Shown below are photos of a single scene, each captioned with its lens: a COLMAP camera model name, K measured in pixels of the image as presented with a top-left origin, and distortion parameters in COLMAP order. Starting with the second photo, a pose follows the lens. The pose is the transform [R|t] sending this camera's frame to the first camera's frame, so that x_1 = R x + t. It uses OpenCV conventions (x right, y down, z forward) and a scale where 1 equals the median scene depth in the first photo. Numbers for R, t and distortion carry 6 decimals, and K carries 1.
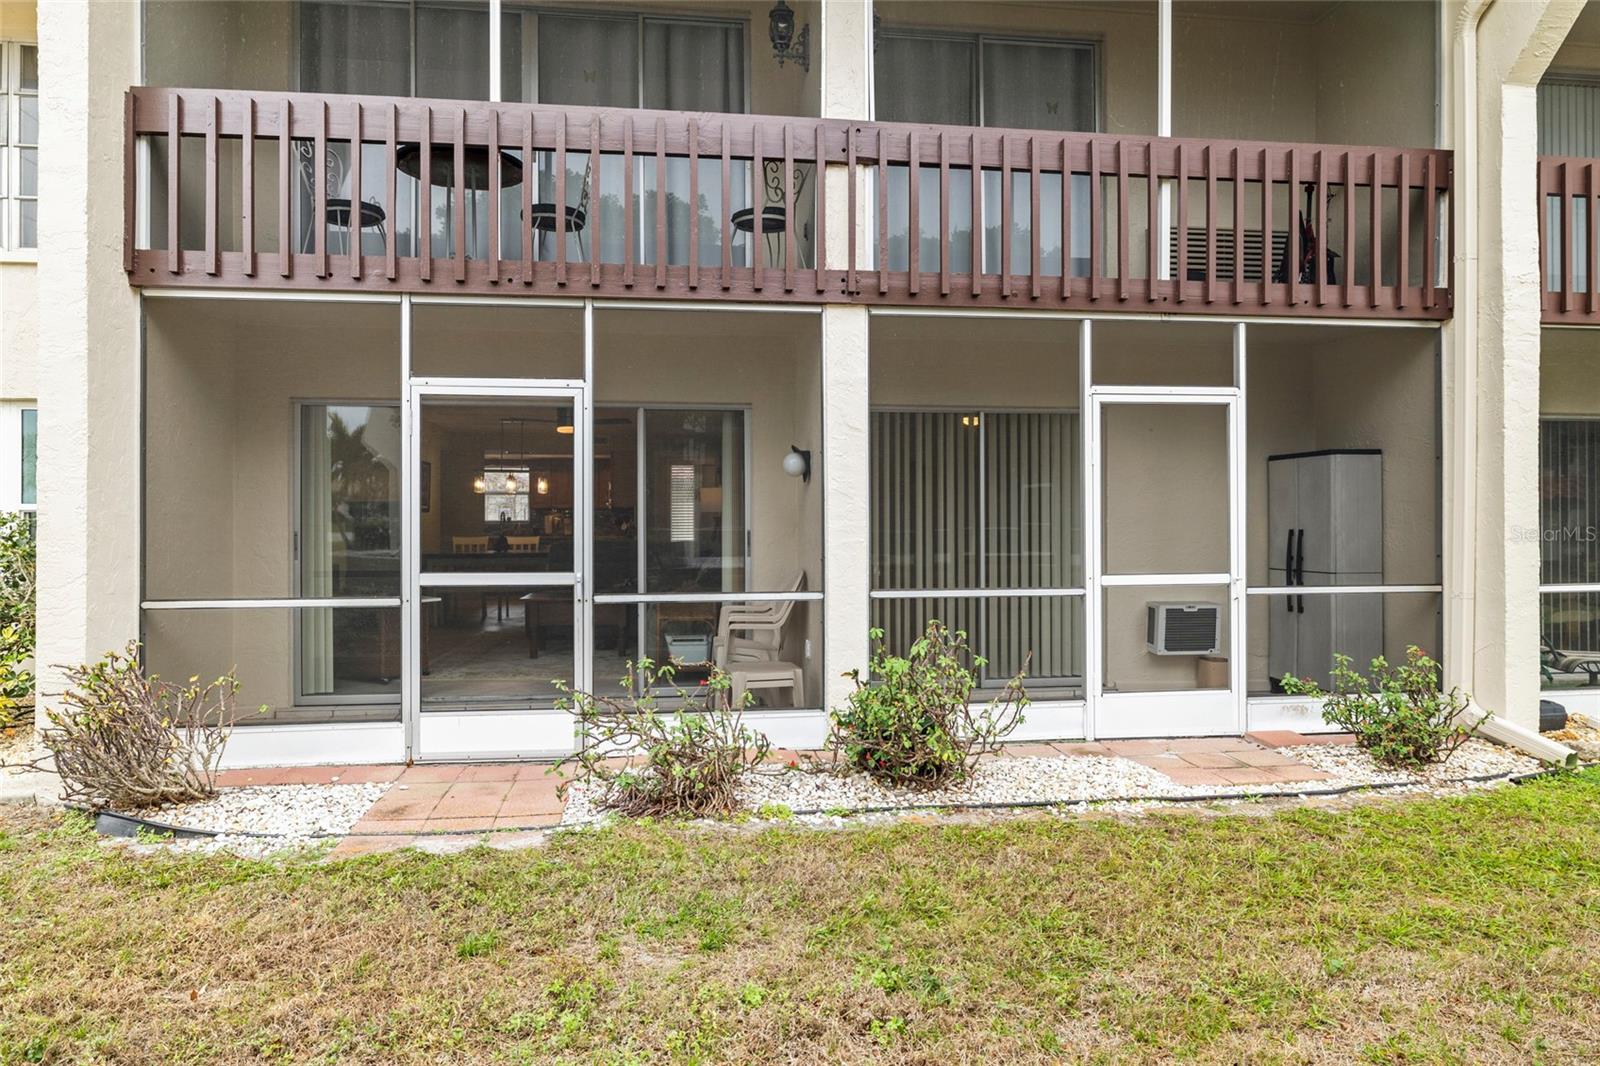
lens RADIAL K [[963.6, 0, 802.2], [0, 963.6, 489.9], [0, 0, 1]] dist [0.000336, -0.000114]
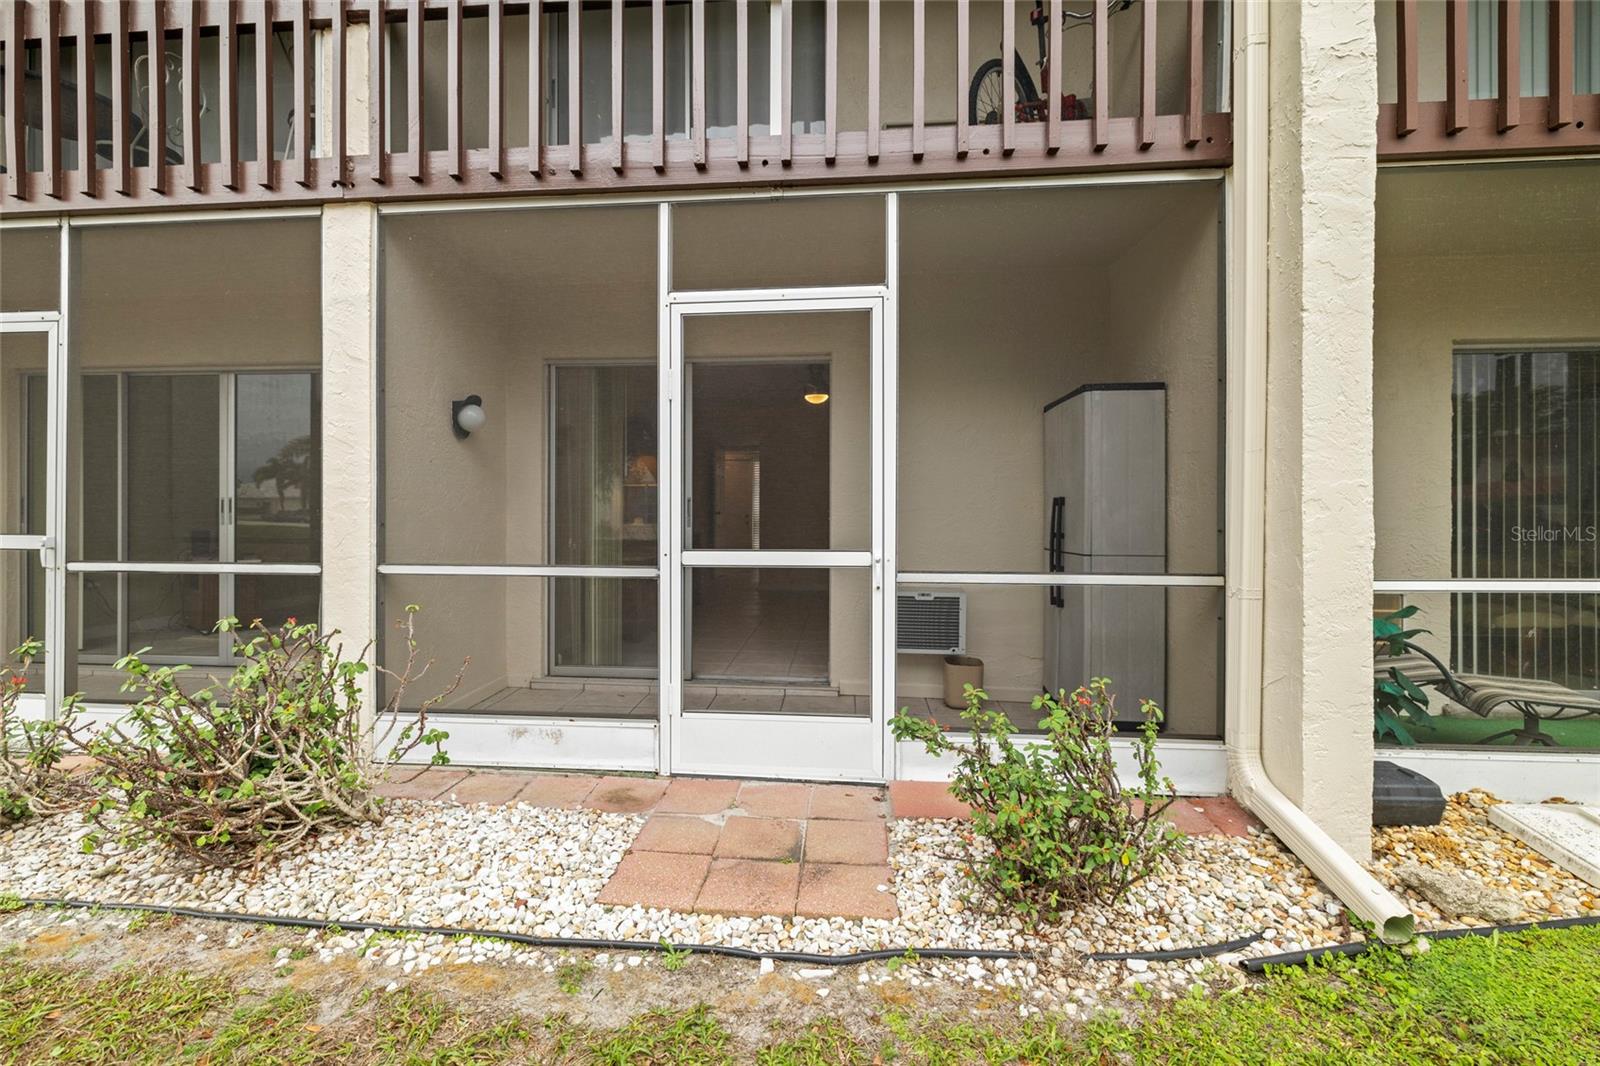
lens RADIAL K [[669.4, 0, 795.0], [0, 669.4, 497.5], [0, 0, 1]] dist [0.001718, -0.000319]
pose [[0.975750, -0.000282, -0.218889, 0.505816], [0.000962, 0.999995, 0.002997, 0.046777], [0.218887, -0.003135, 0.975745, 0.524352]]
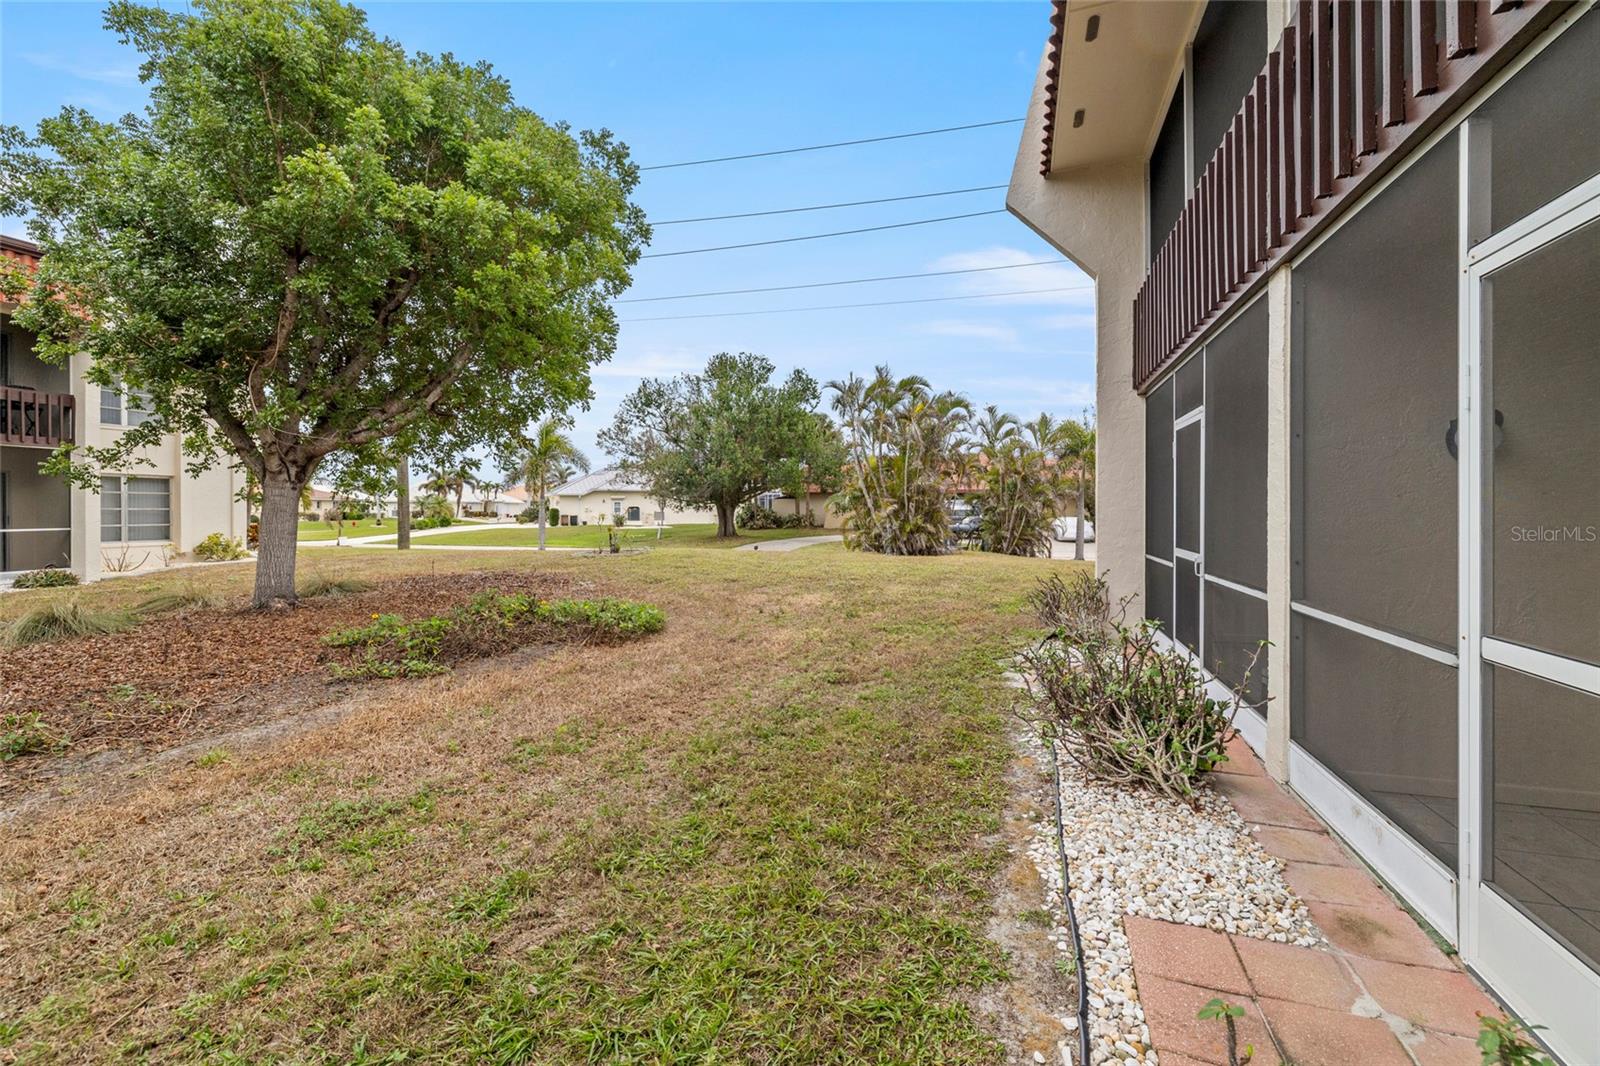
lens RADIAL K [[671.5, 0, 794.6], [0, 671.5, 503.3], [0, 0, 1]] dist [0.000087, -0.000146]
pose [[-0.417284, -0.015017, -0.908652, 0.758843], [0.000769, 0.999857, -0.016877, 0.028279], [0.908776, -0.007741, -0.417213, 0.829653]]
